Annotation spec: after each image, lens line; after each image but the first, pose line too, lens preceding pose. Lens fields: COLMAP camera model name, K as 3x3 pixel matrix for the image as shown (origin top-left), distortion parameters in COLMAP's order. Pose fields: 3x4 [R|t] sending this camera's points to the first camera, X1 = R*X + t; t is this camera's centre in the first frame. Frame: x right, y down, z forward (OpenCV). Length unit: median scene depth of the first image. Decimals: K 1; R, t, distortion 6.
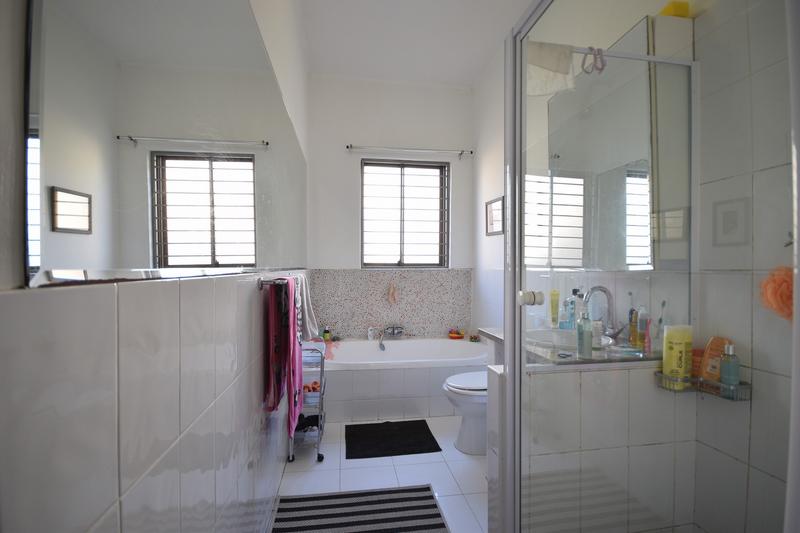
lens RADIAL K [[352.7, 0, 400.0], [0, 352.7, 266.5], [0, 0, 1]] dist [0.000298, -0.000397]
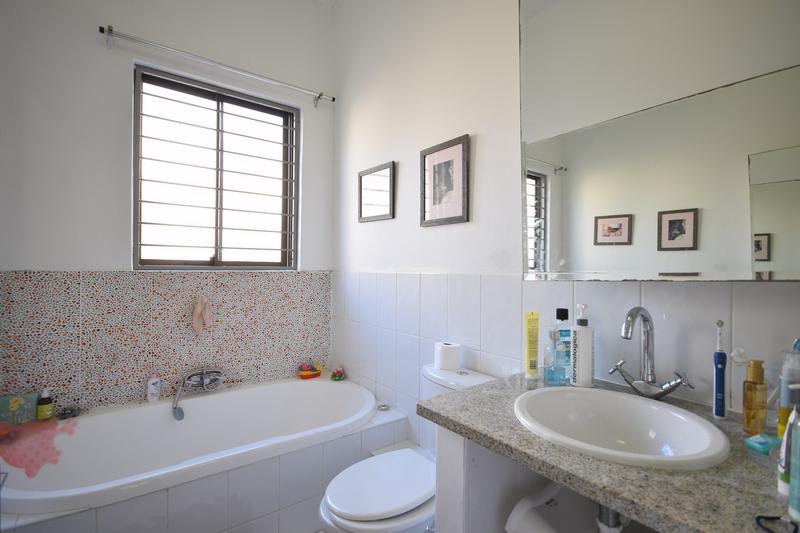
lens RADIAL K [[380.8, 0, 400.0], [0, 380.8, 266.5], [0, 0, 1]] dist [0.003728, 0.000829]
pose [[0.891315, 0.007743, 0.453318, -0.012970], [-0.007988, 0.999967, -0.001374, -0.001647], [-0.453314, -0.002397, 0.891348, 0.295604]]
